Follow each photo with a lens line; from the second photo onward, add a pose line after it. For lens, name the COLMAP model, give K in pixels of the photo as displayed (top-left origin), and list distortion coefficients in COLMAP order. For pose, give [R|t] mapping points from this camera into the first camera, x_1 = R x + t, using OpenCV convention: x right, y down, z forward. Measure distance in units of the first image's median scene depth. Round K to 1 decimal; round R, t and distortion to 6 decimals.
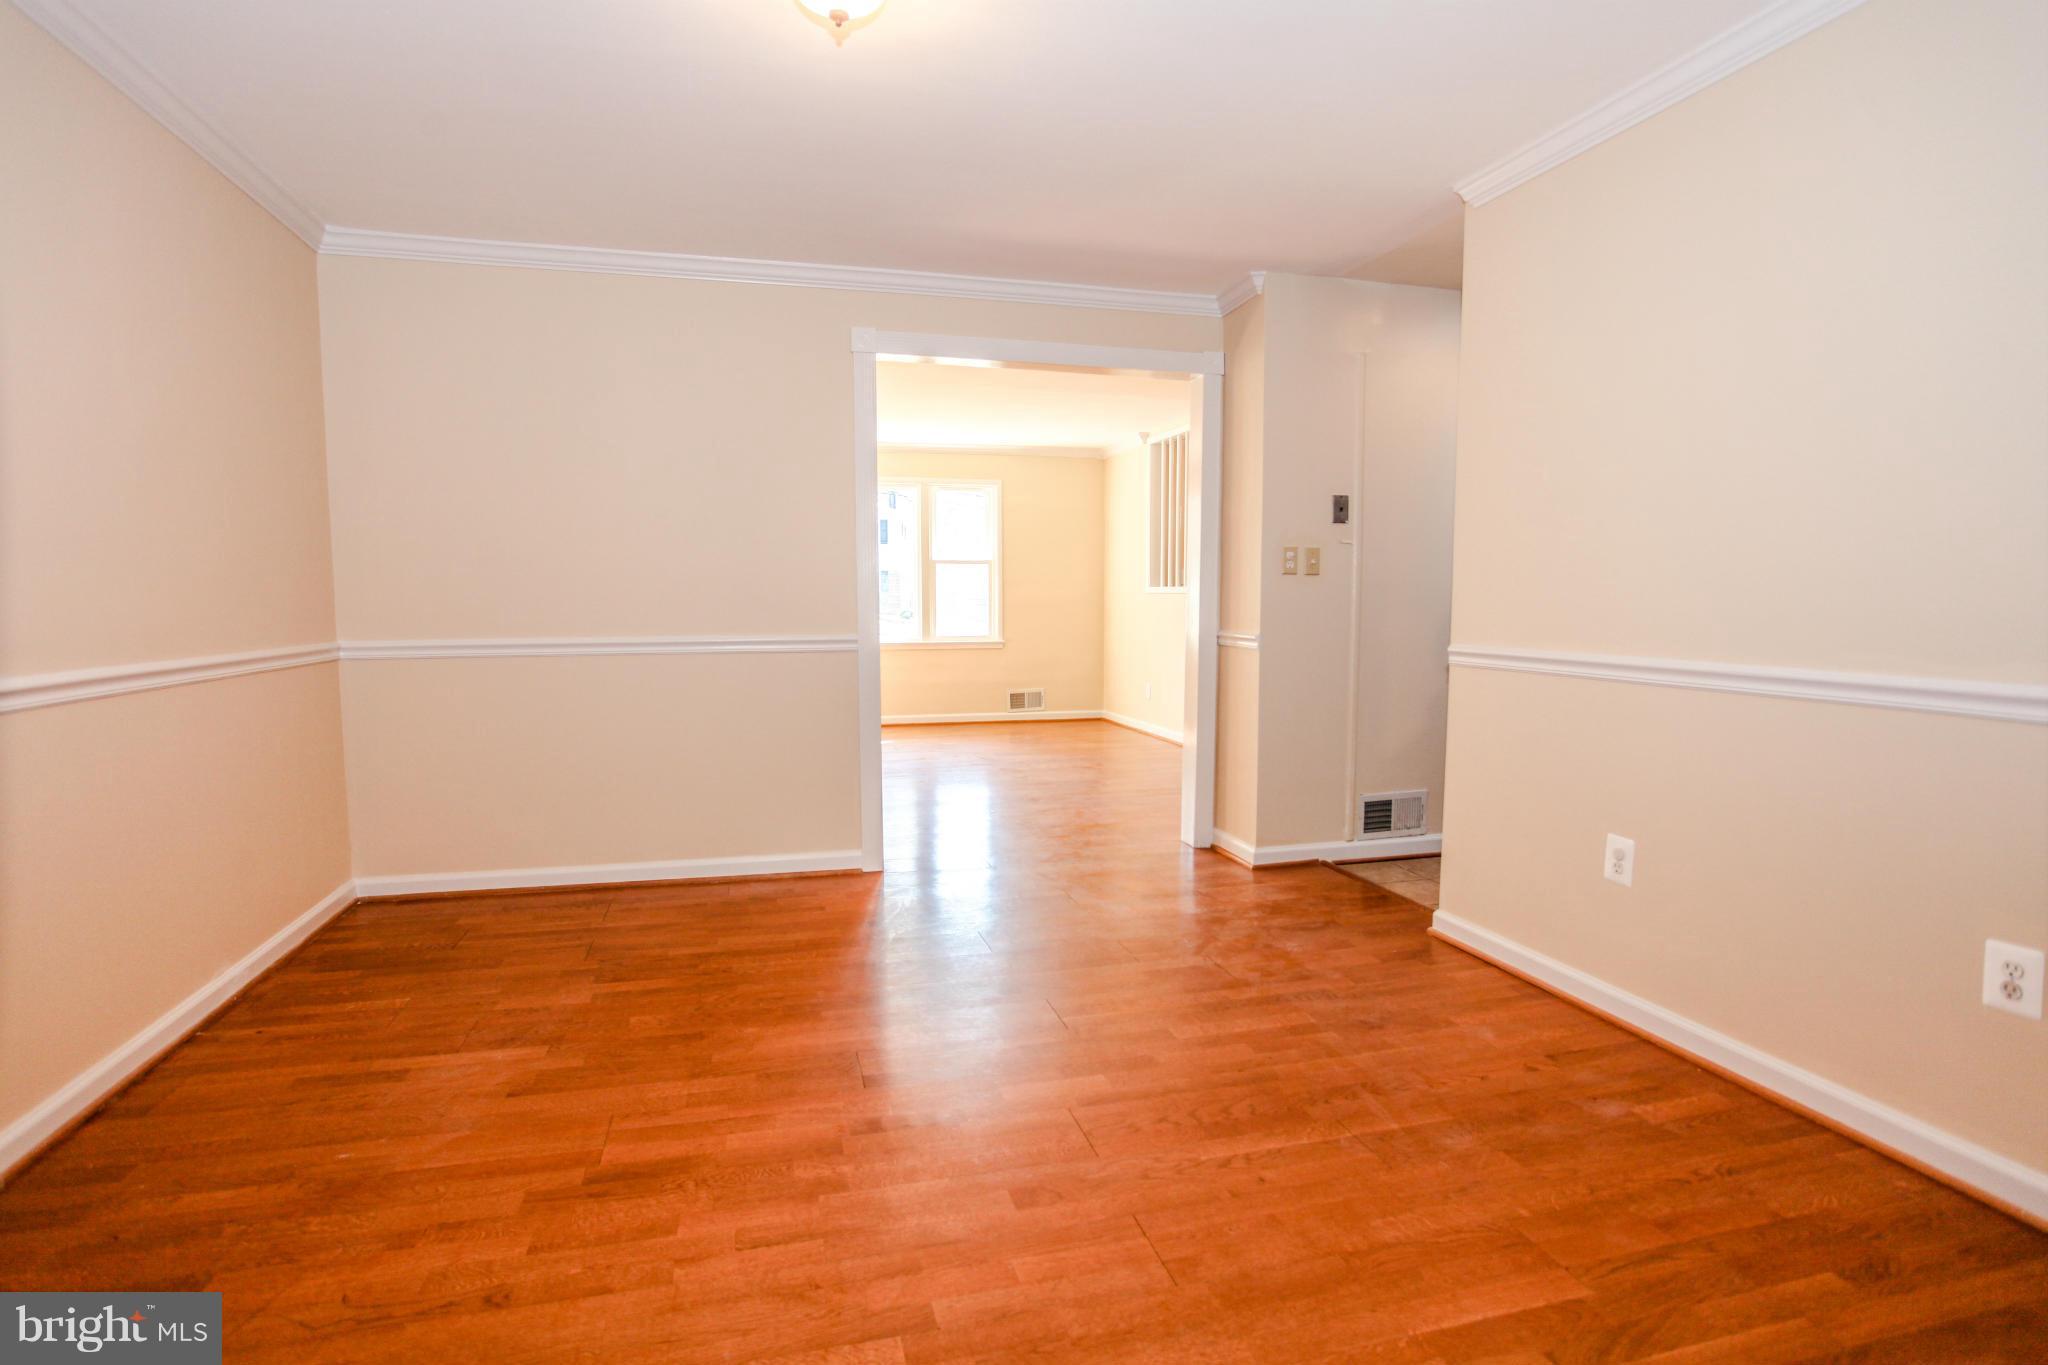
lens RADIAL K [[1016.1, 0, 1024.0], [0, 1016.1, 682.5], [0, 0, 1]] dist [-0.035284, 0.000487]
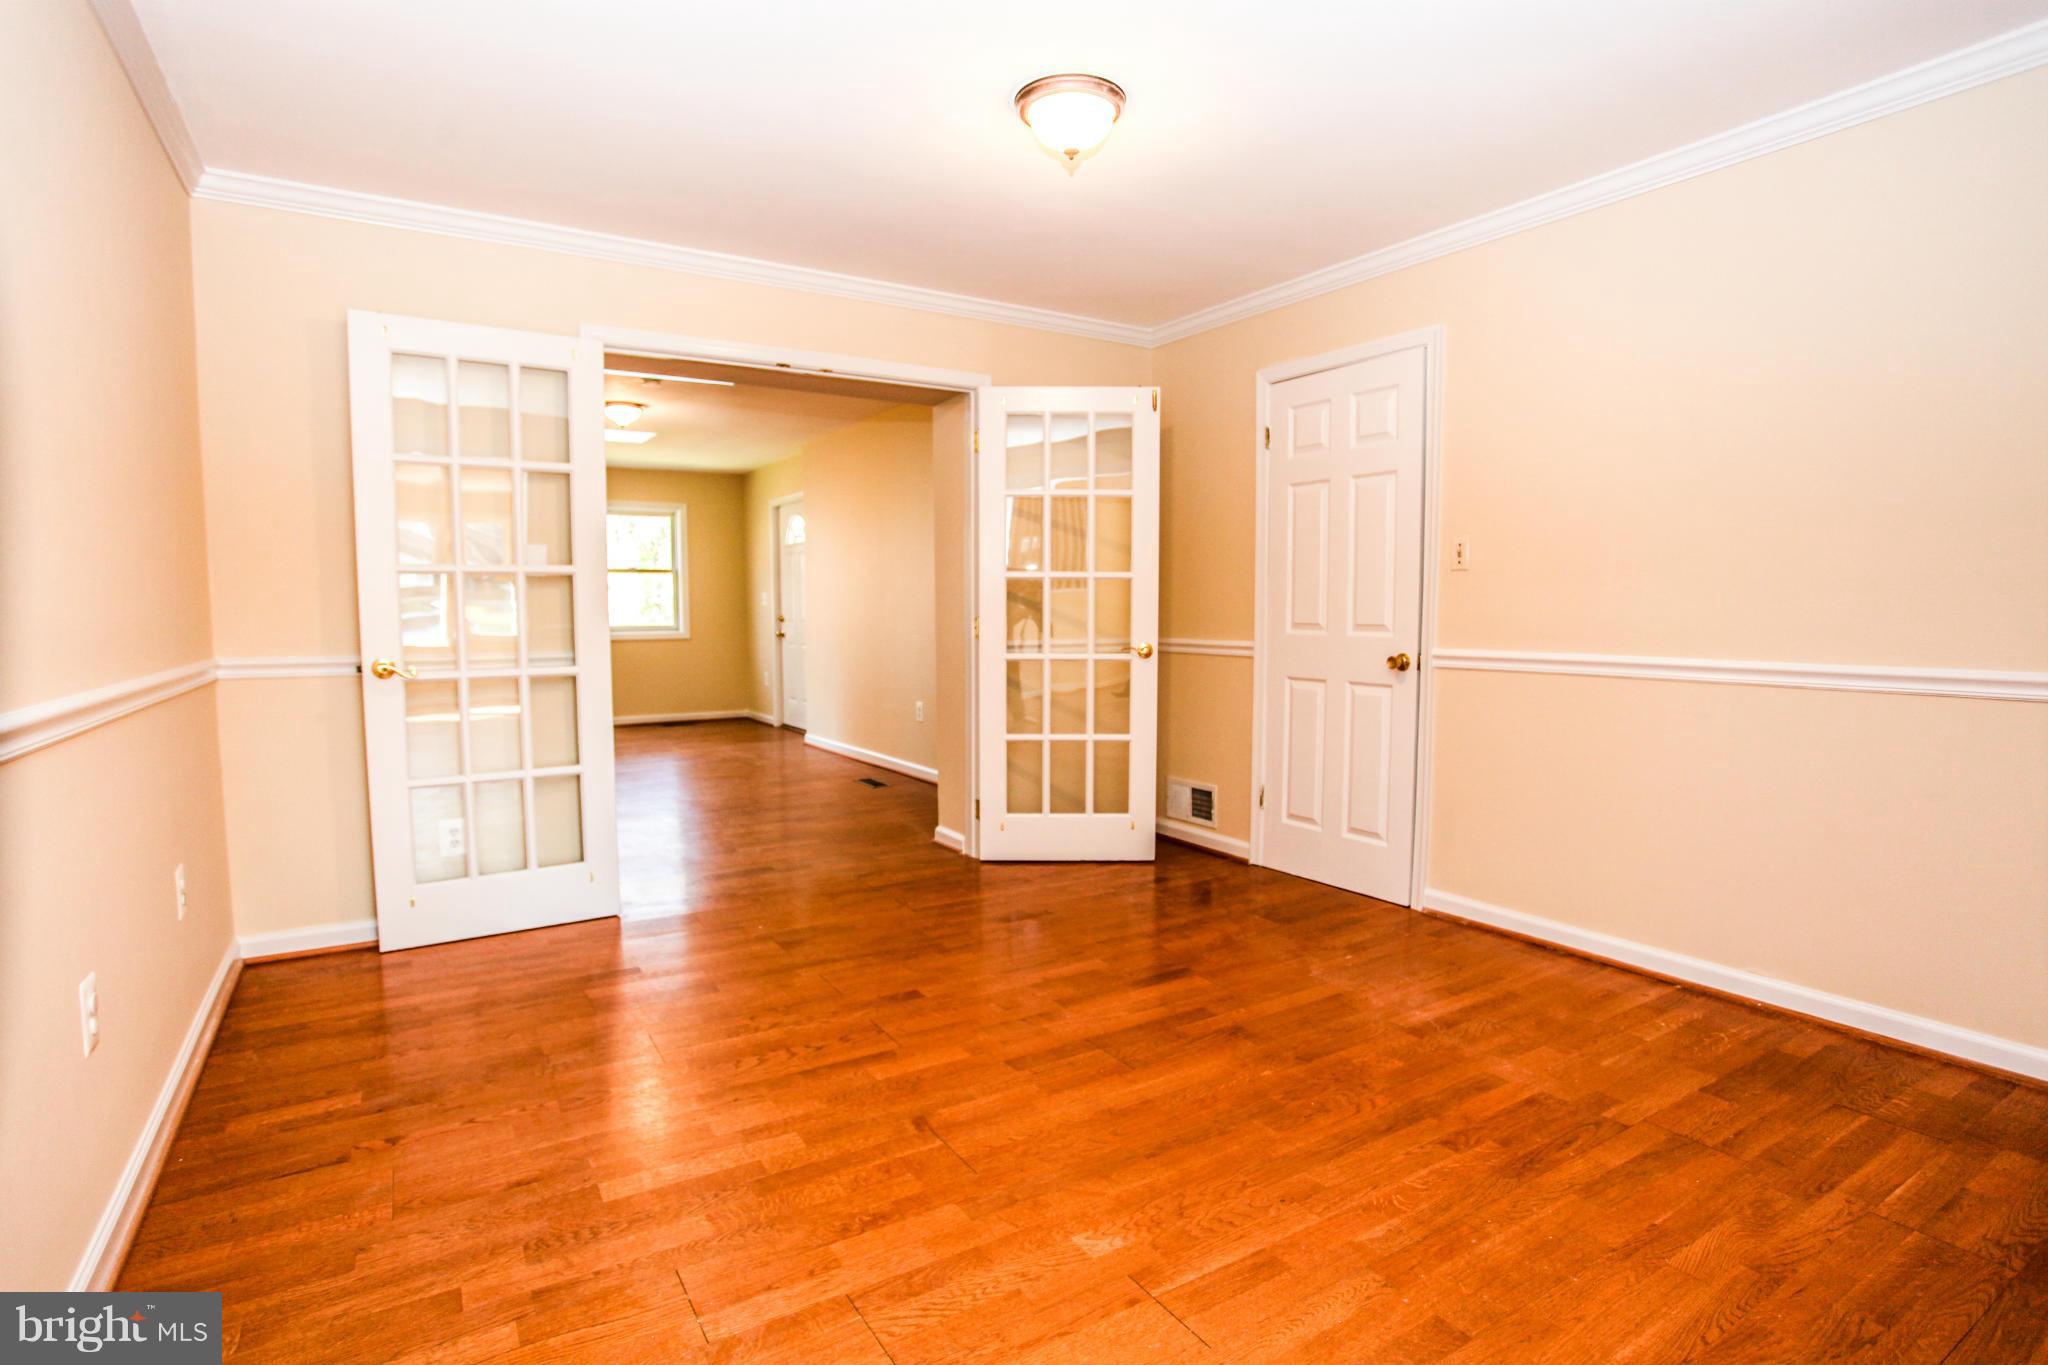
lens RADIAL K [[1016.1, 0, 1024.0], [0, 1016.1, 682.5], [0, 0, 1]] dist [-0.035284, 0.000487]
pose [[-0.954112, 0.023452, -0.298530, 0.225332], [-0.023659, 0.987909, 0.153222, -0.154890], [0.298514, 0.153254, -0.942021, 1.886321]]
